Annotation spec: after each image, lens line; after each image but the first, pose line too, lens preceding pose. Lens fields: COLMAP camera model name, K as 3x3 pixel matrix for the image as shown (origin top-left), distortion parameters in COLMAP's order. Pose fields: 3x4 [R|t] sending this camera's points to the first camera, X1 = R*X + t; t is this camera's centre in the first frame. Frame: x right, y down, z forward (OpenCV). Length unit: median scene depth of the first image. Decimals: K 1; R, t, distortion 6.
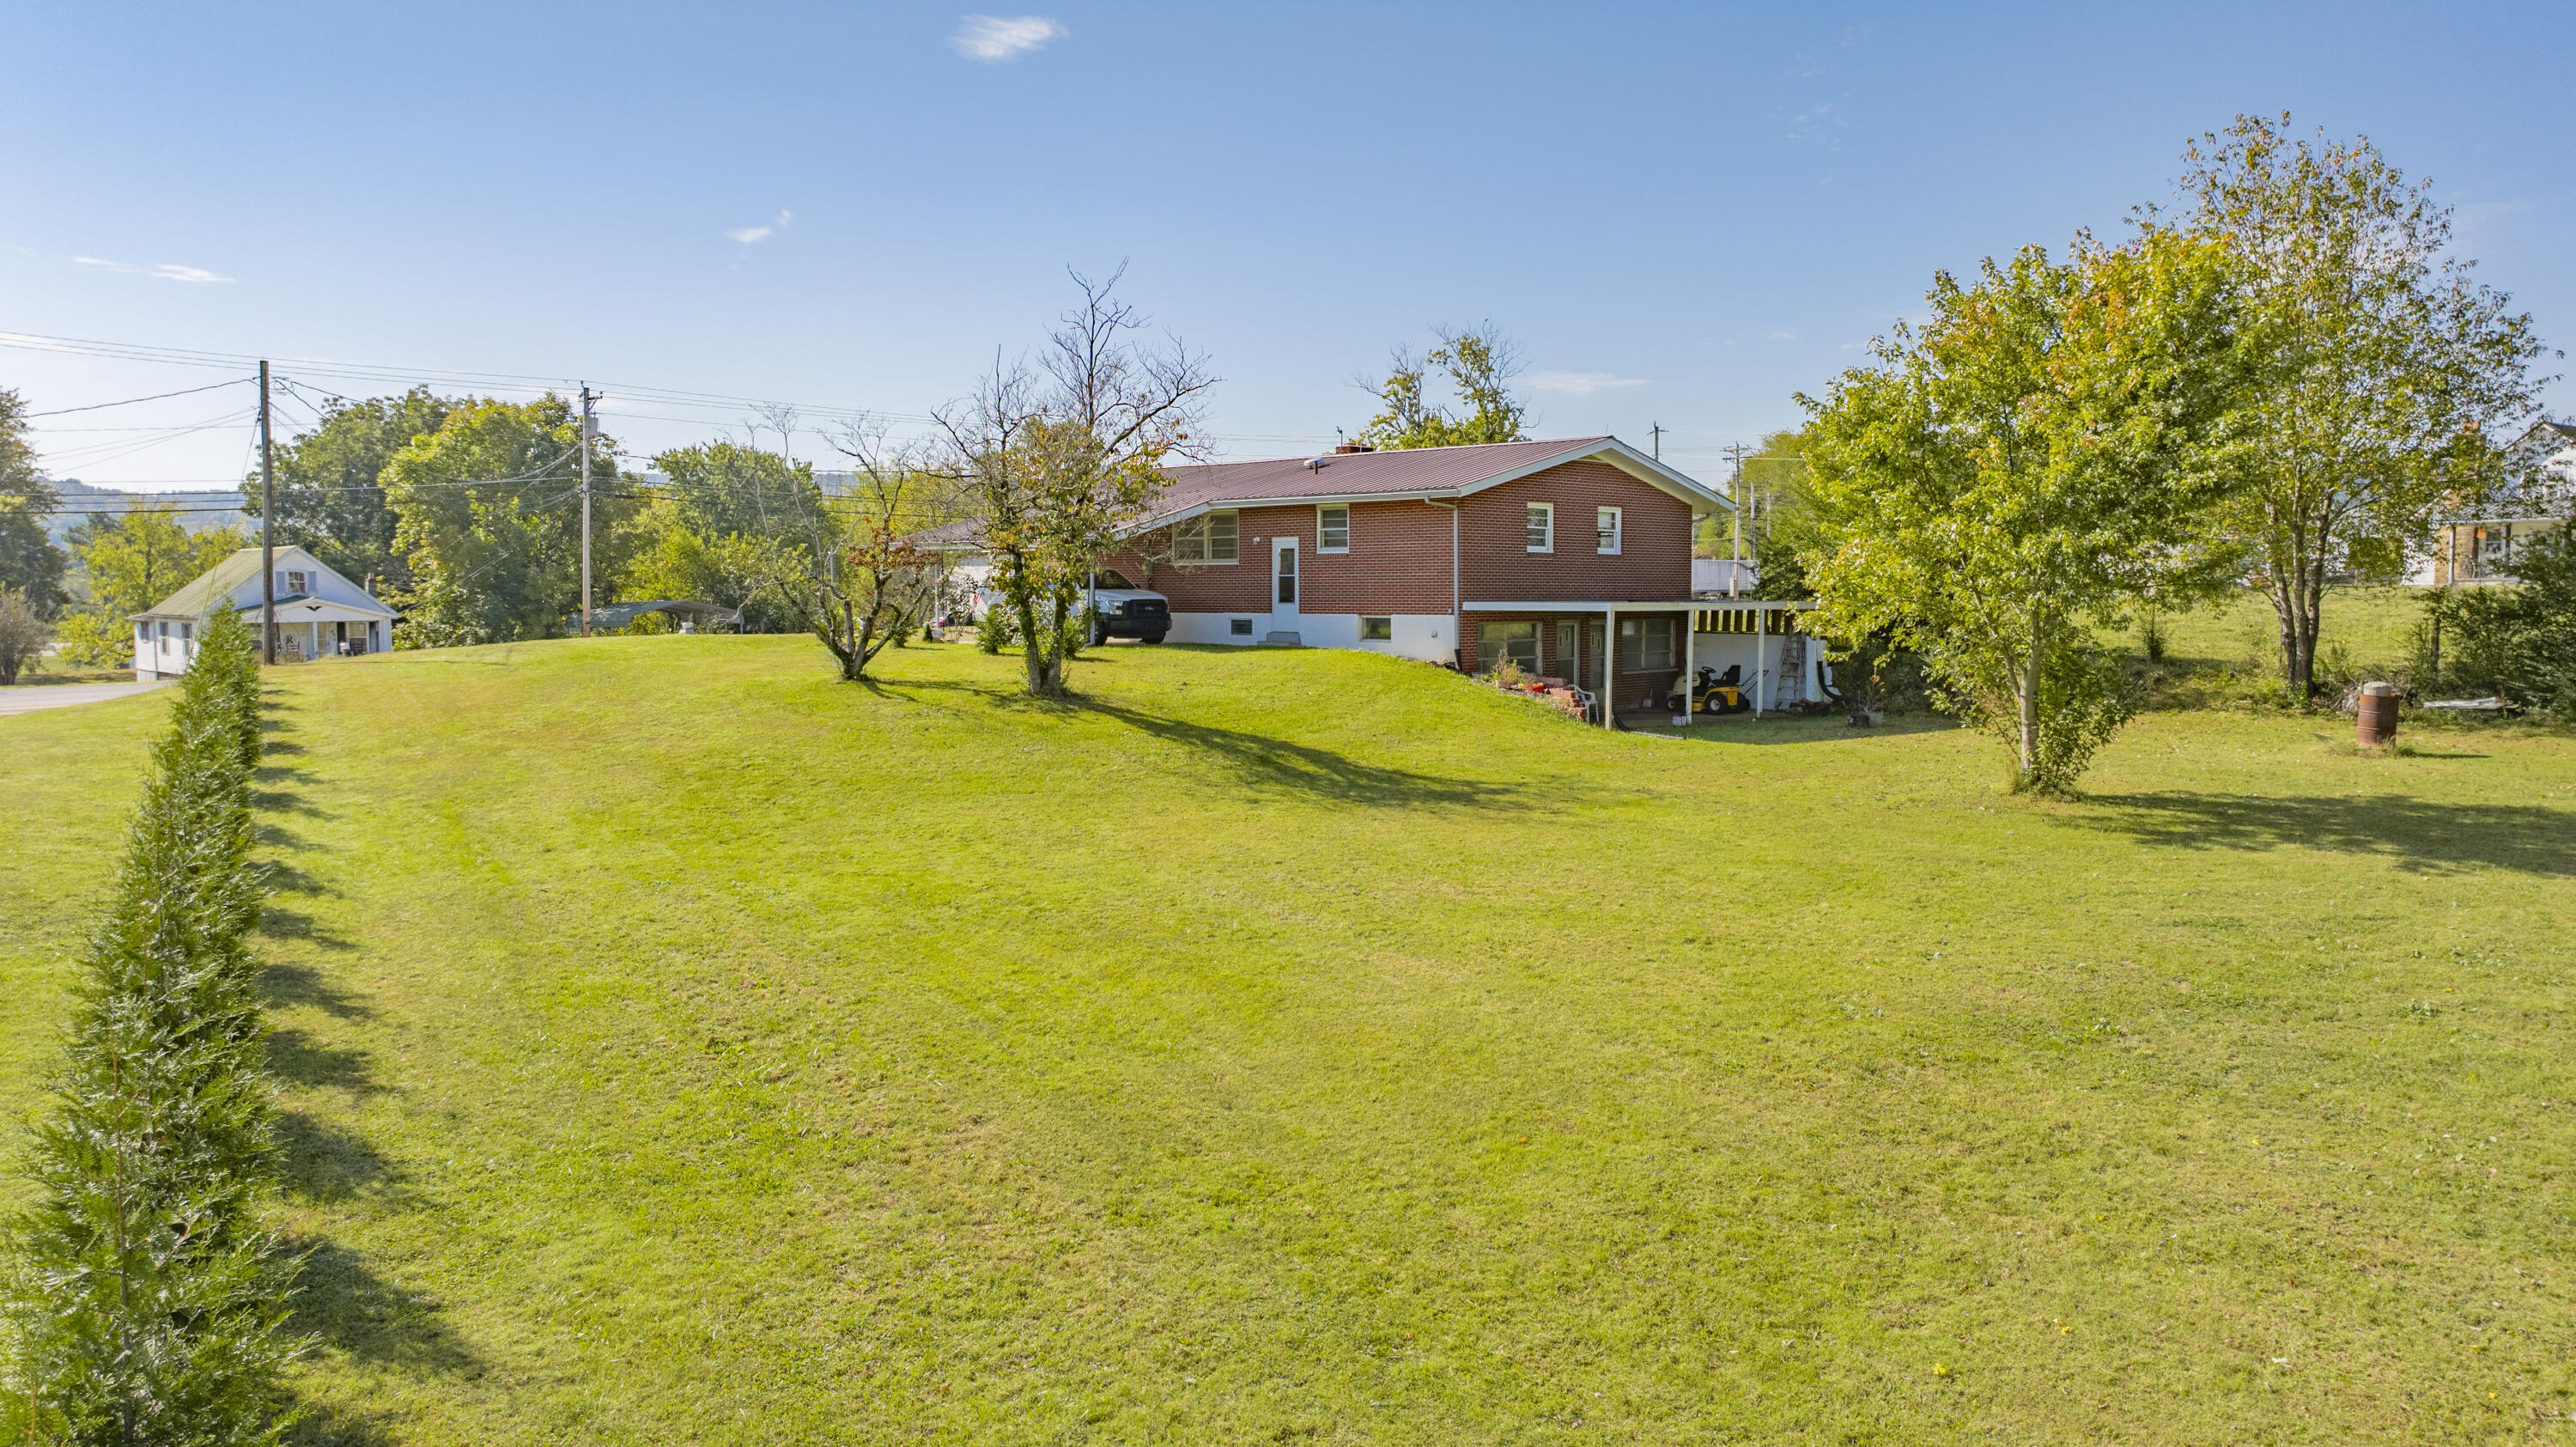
lens RADIAL K [[1815.2, 0, 1303.0], [0, 1815.2, 708.8], [0, 0, 1]] dist [-0.031172, 0.032059]
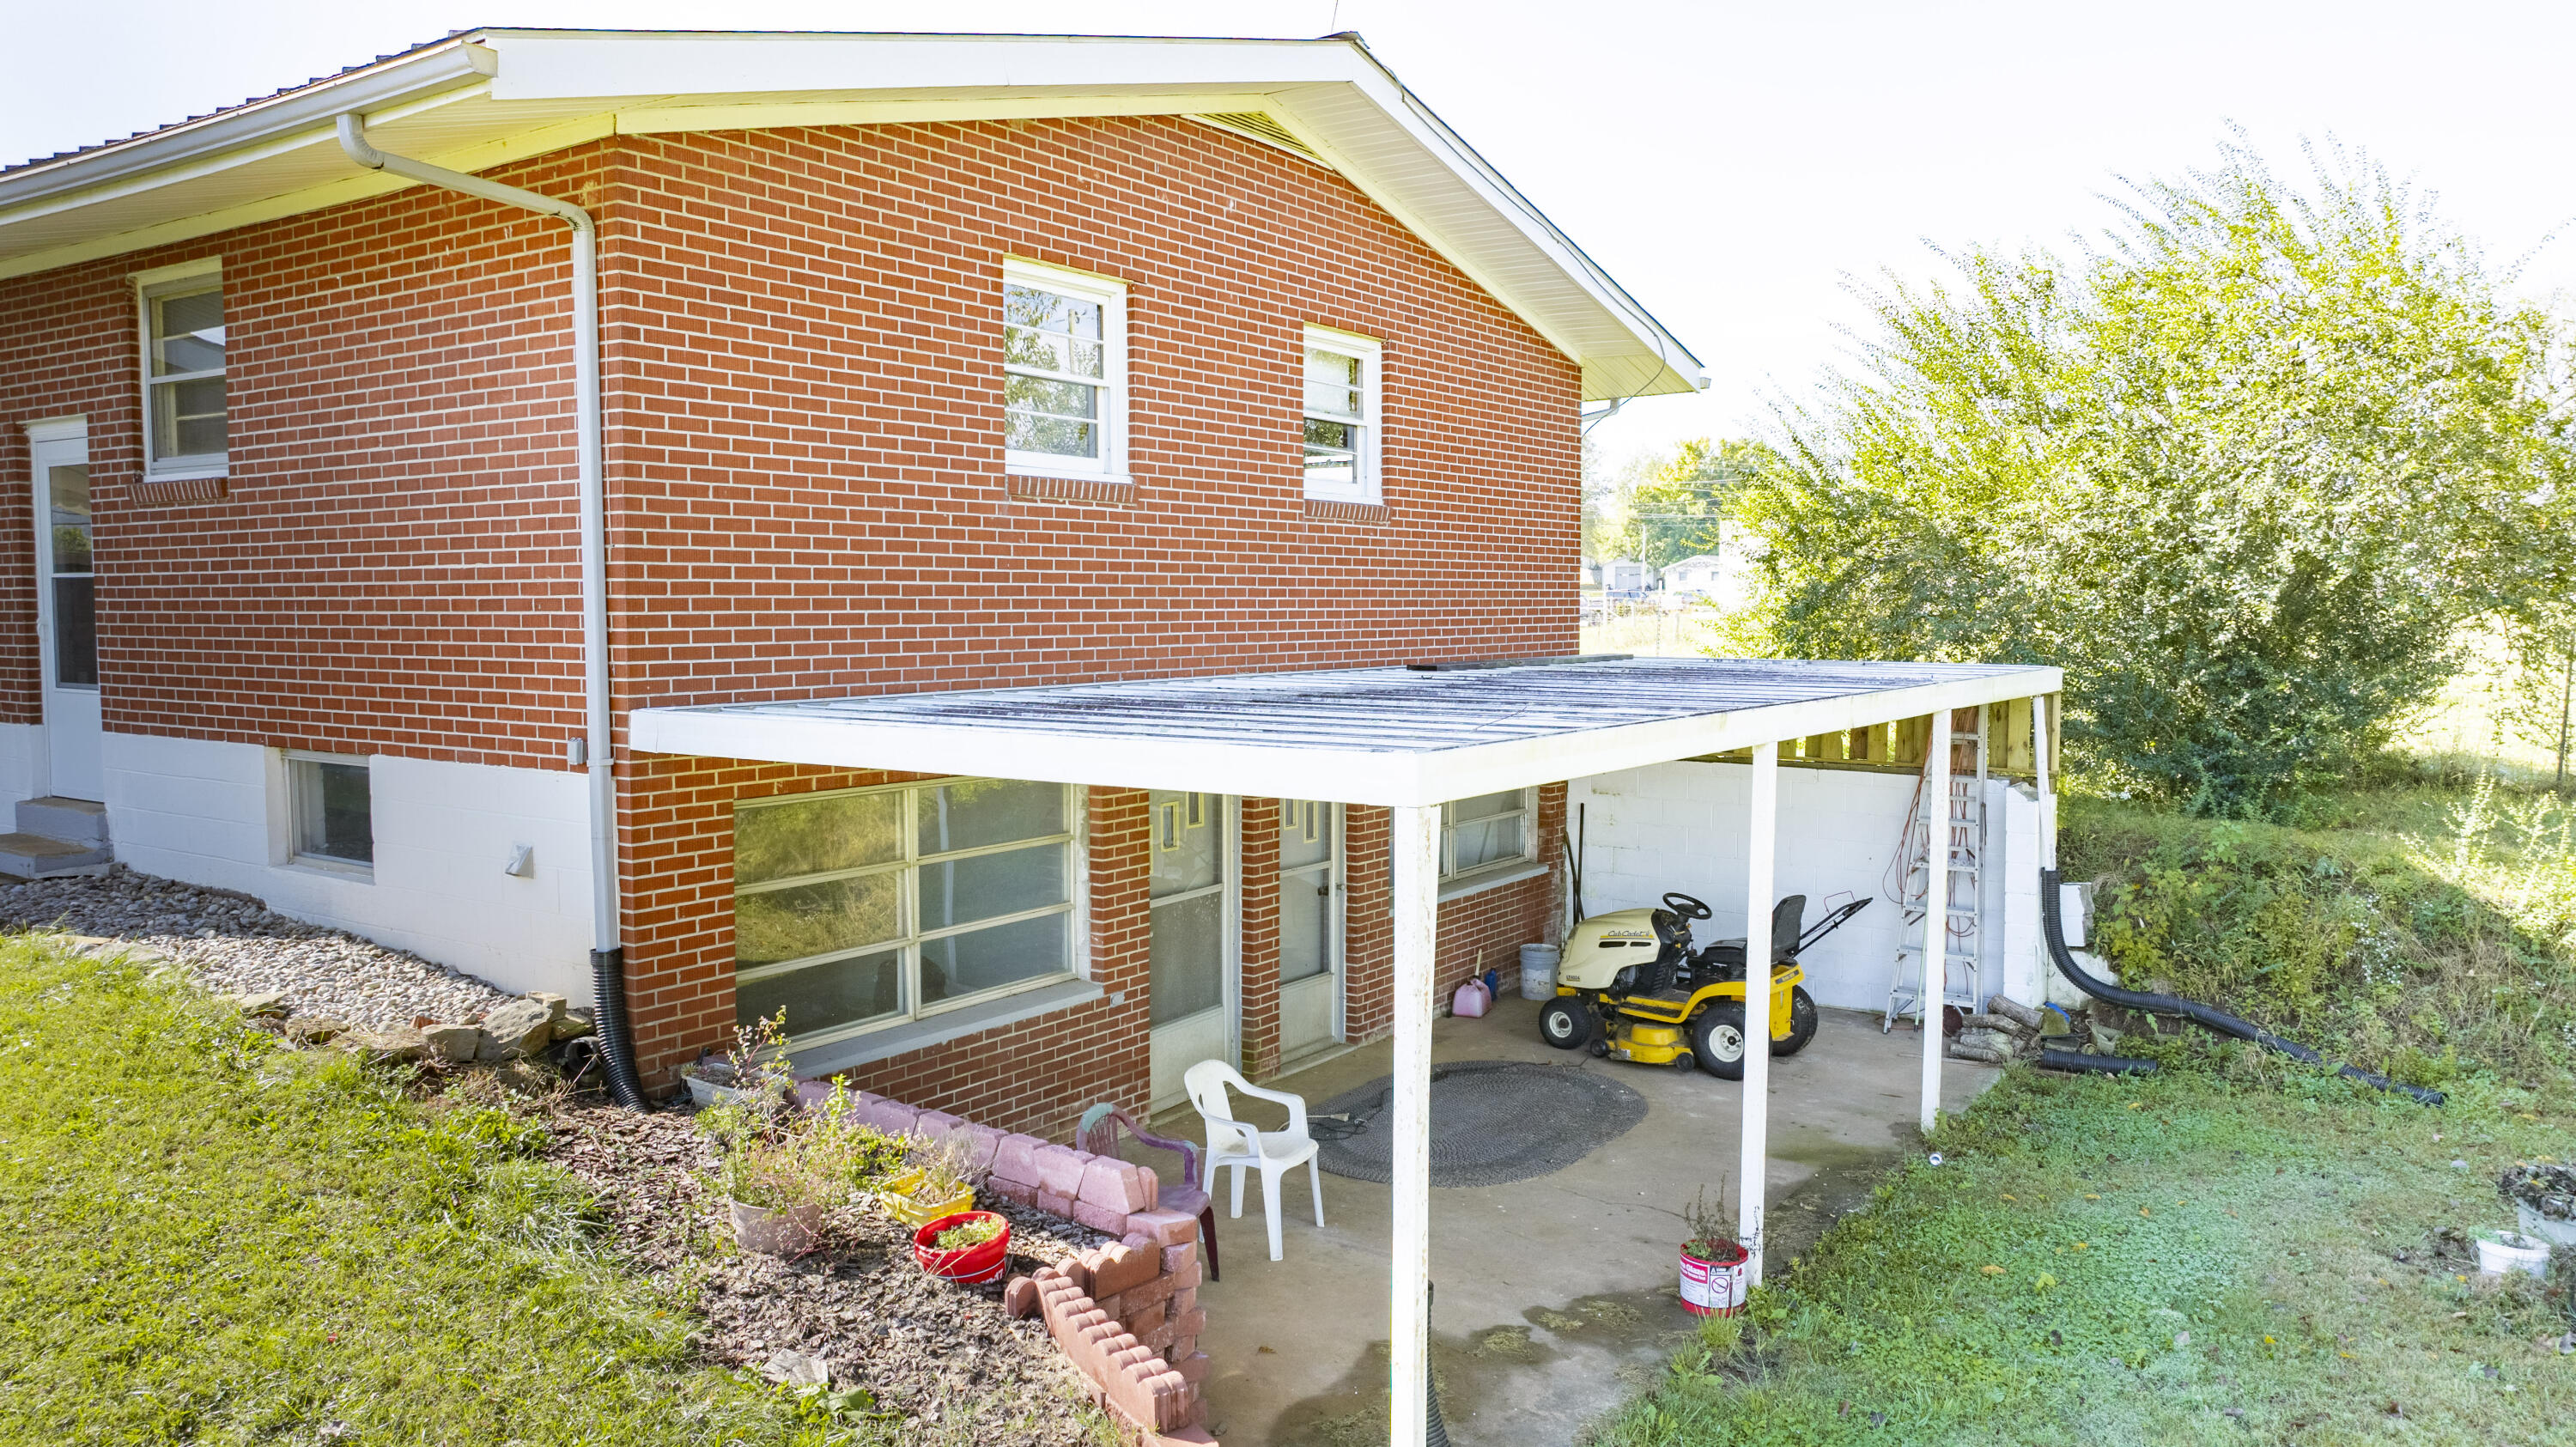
lens RADIAL K [[1815.2, 0, 1303.0], [0, 1815.2, 708.8], [0, 0, 1]] dist [-0.031172, 0.032059]
pose [[0.984880, -0.010548, 0.172916, 0.118387], [0.011047, 0.999937, -0.001921, -0.054662], [-0.172885, 0.003802, 0.984935, 0.754001]]
